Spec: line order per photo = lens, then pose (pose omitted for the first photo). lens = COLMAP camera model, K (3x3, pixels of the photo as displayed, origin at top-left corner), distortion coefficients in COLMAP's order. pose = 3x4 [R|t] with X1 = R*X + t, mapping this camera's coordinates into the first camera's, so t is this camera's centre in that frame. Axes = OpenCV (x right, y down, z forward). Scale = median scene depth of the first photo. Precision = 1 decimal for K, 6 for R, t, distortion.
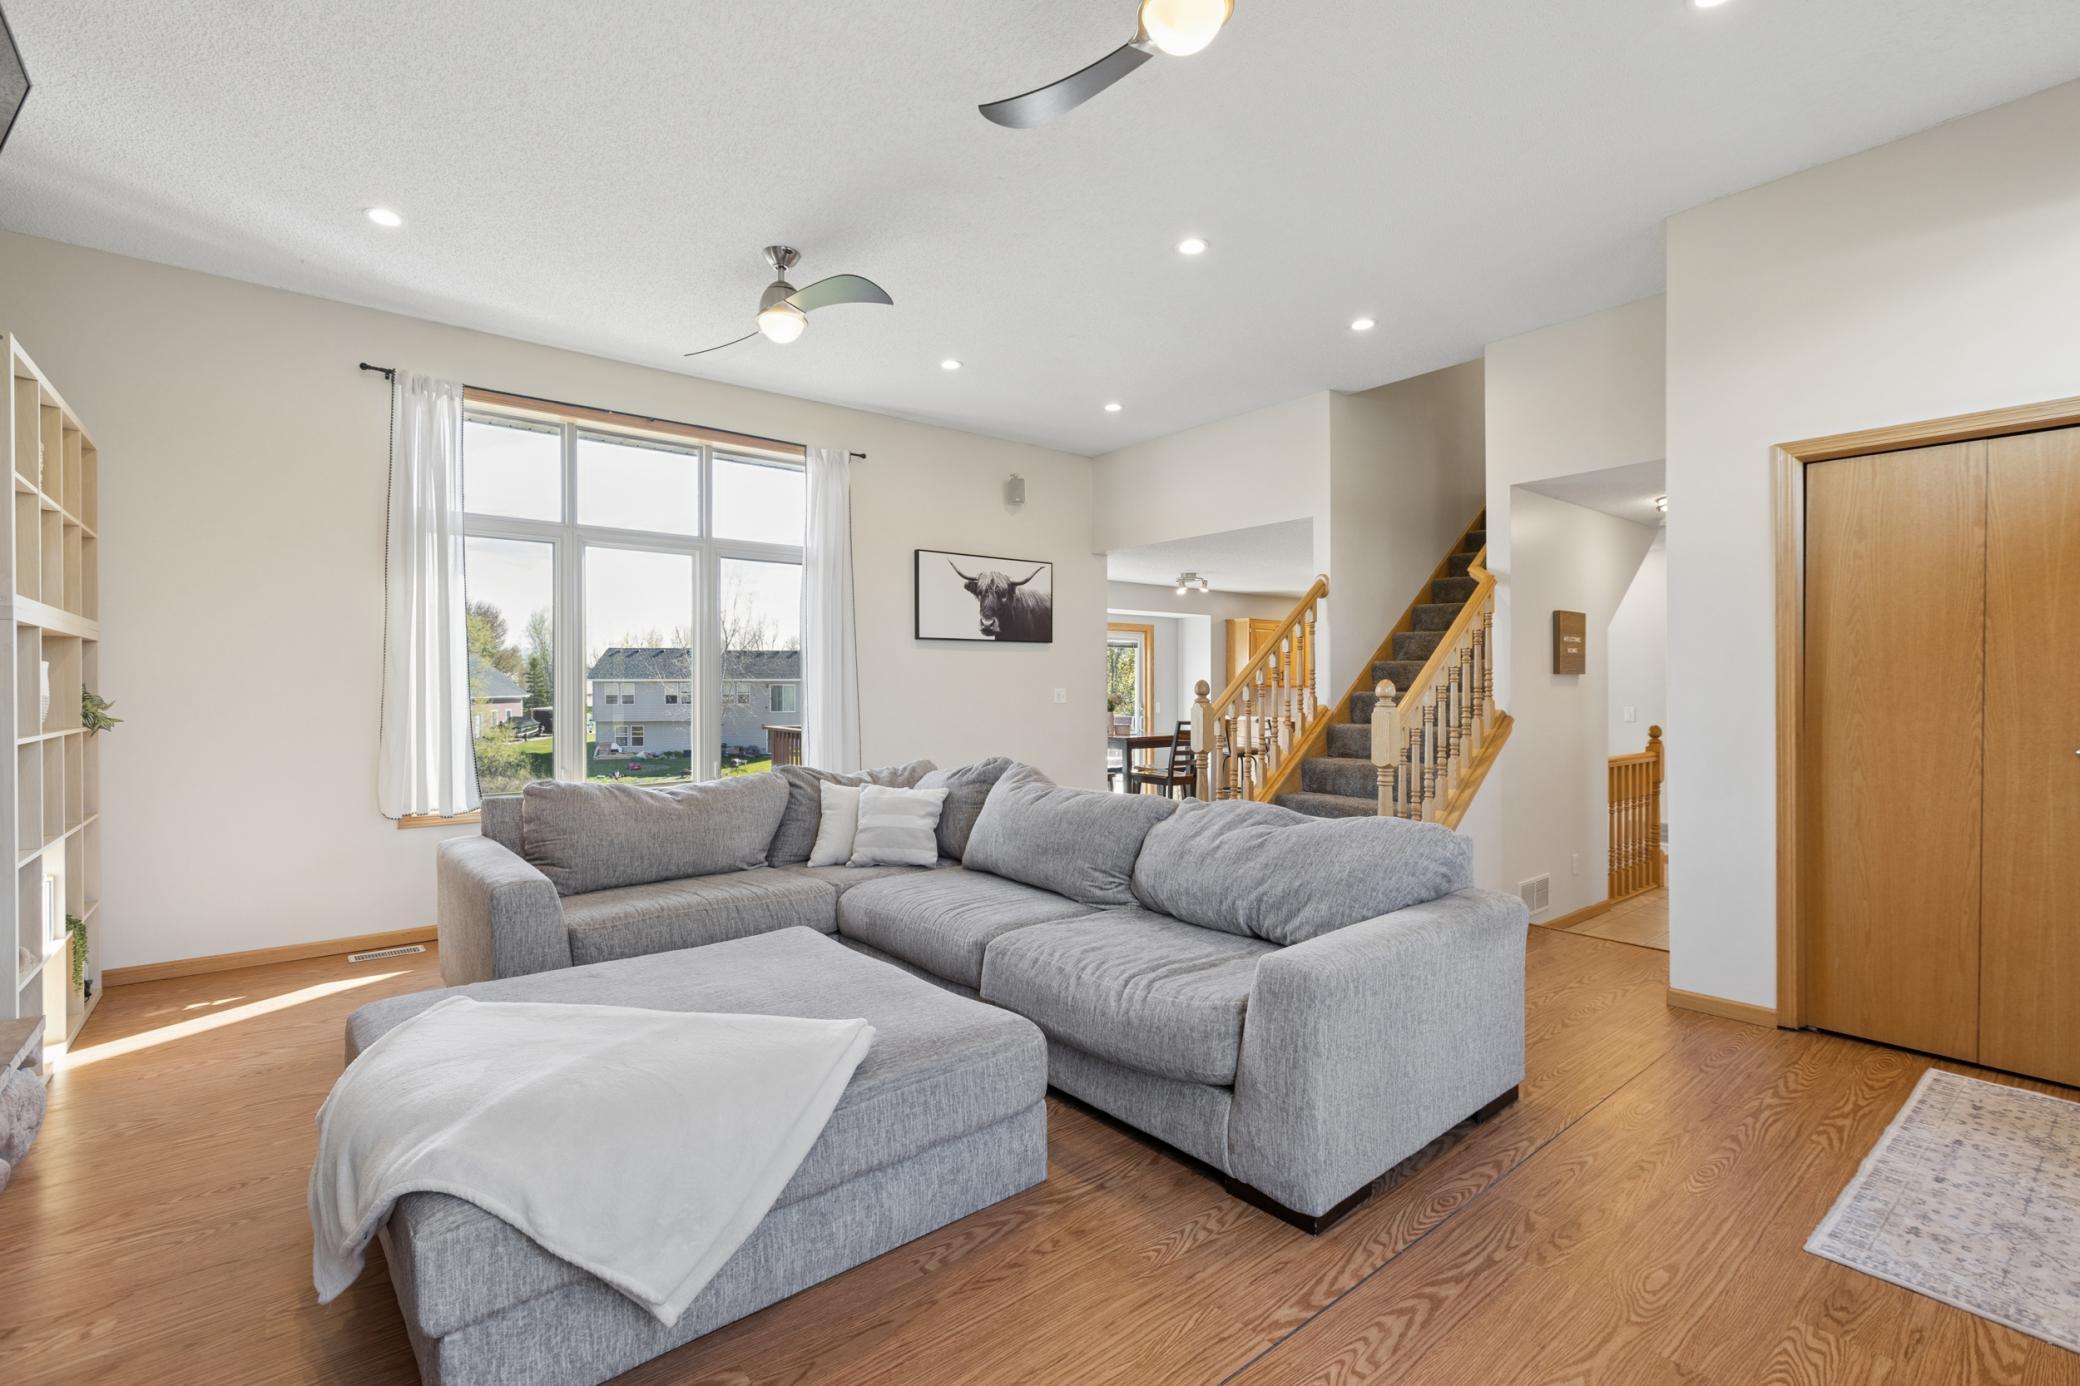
lens RADIAL K [[921.1, 0, 1040.9], [0, 921.1, 687.1], [0, 0, 1]] dist [-0.002542, -0.002733]
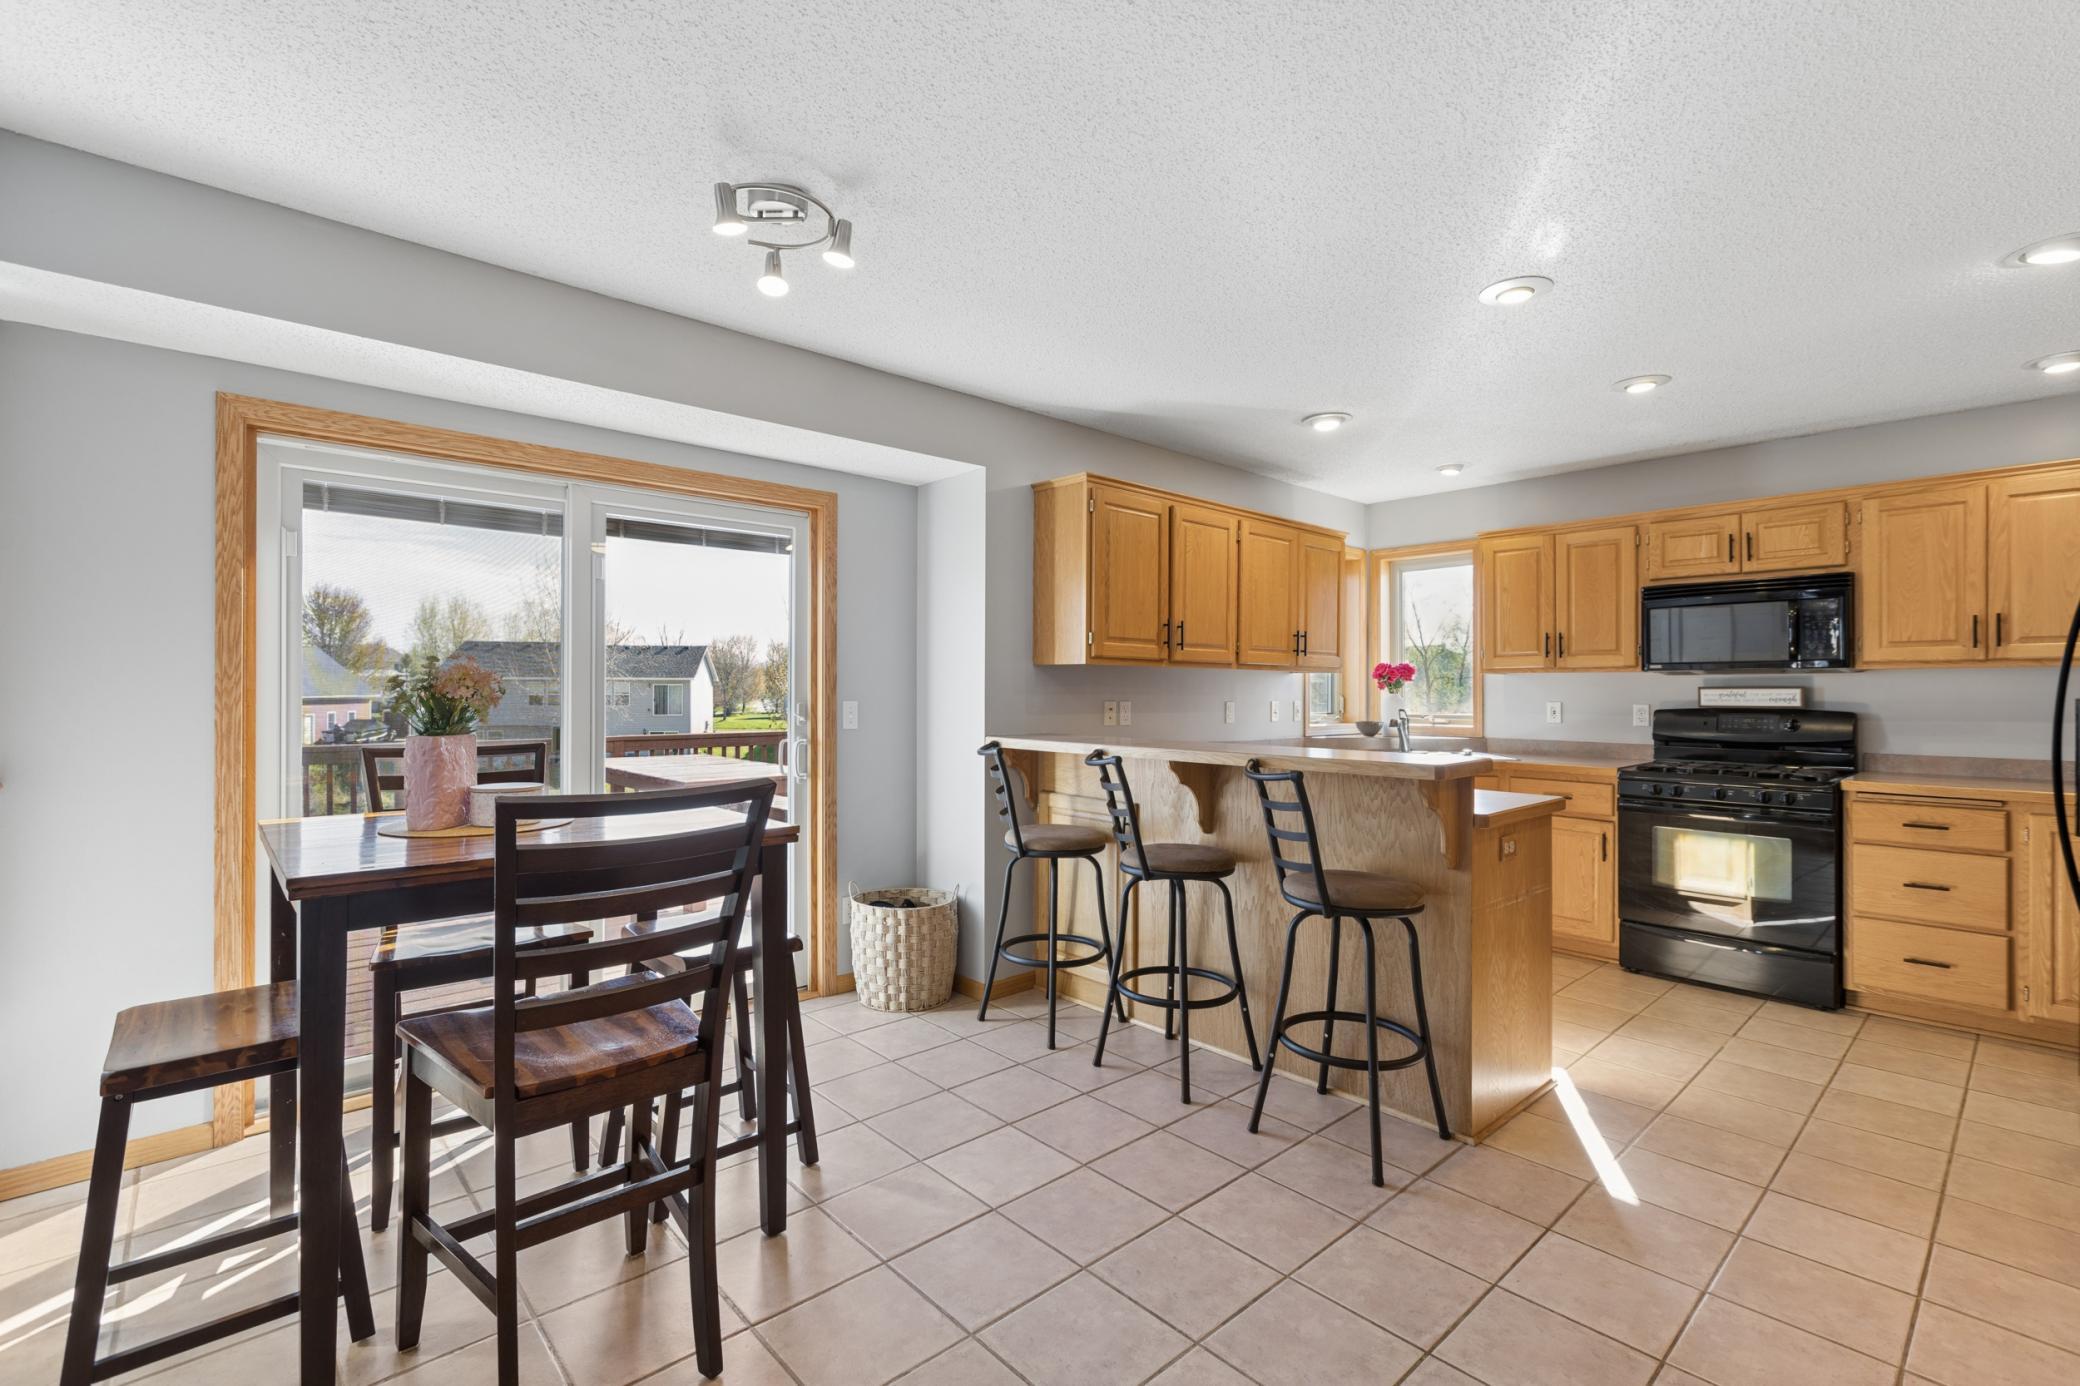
lens RADIAL K [[921.1, 0, 1039.3], [0, 921.1, 687.4], [0, 0, 1]] dist [-0.002542, -0.002733]
pose [[0.999060, 0.010341, 0.042091, 0.041858], [-0.010032, 0.999921, -0.007544, 0.002842], [-0.042165, 0.007114, 0.999085, 0.137487]]
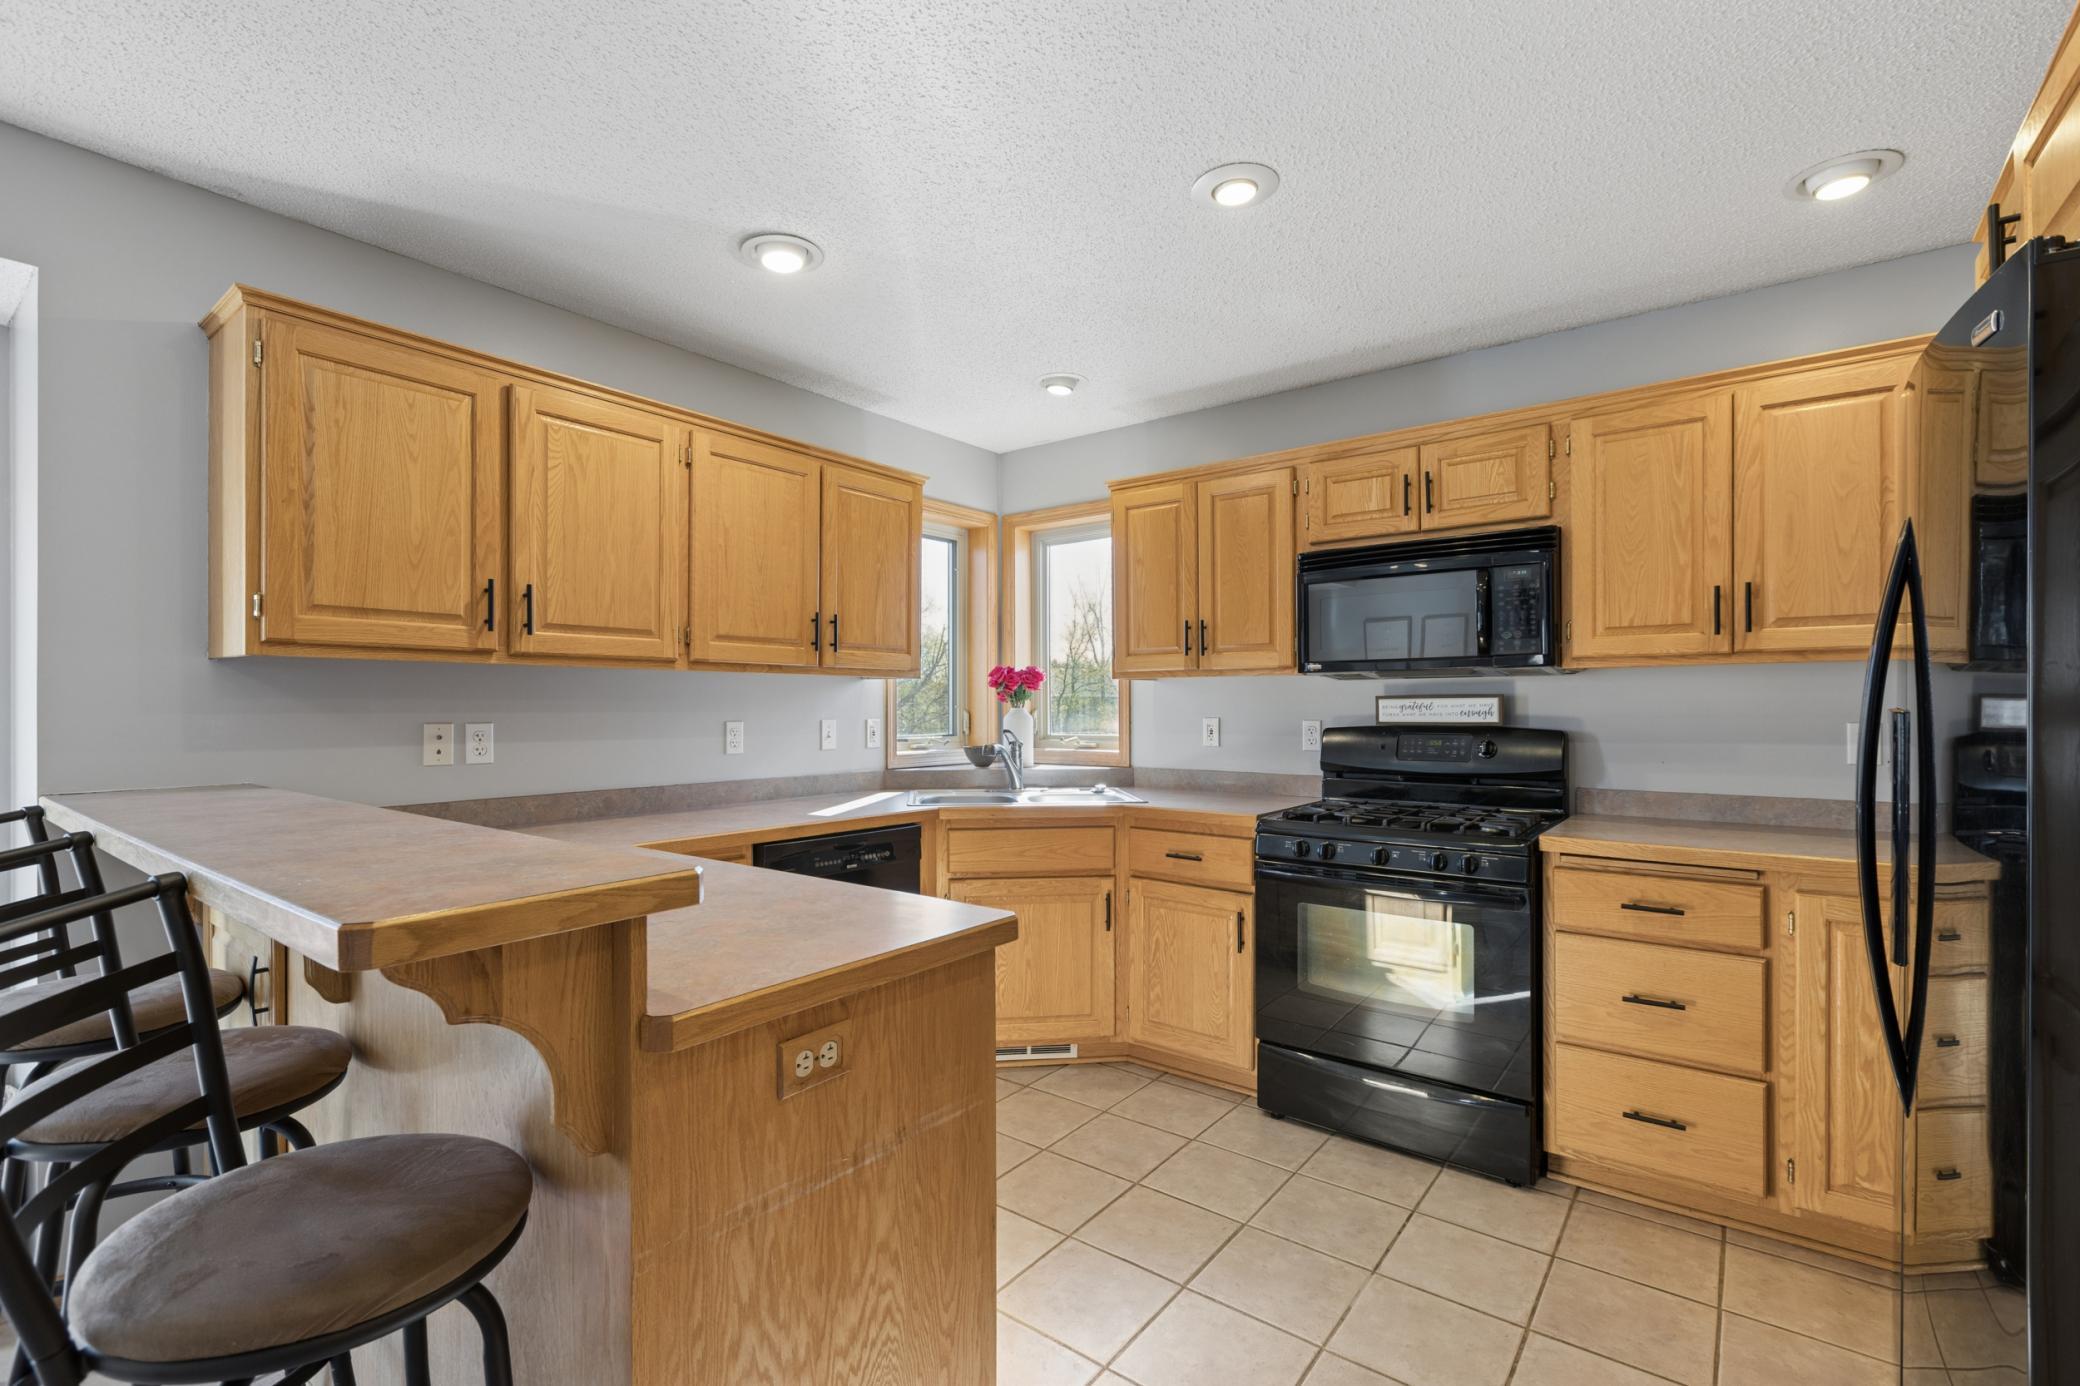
lens RADIAL K [[921.1, 0, 1032.8], [0, 921.1, 706.6], [0, 0, 1]] dist [-0.002542, -0.002733]
pose [[0.976871, 0.004662, 0.213781, 0.076501], [-0.004044, 0.999986, -0.003330, 0.002491], [-0.213793, 0.002389, 0.976876, 0.170223]]
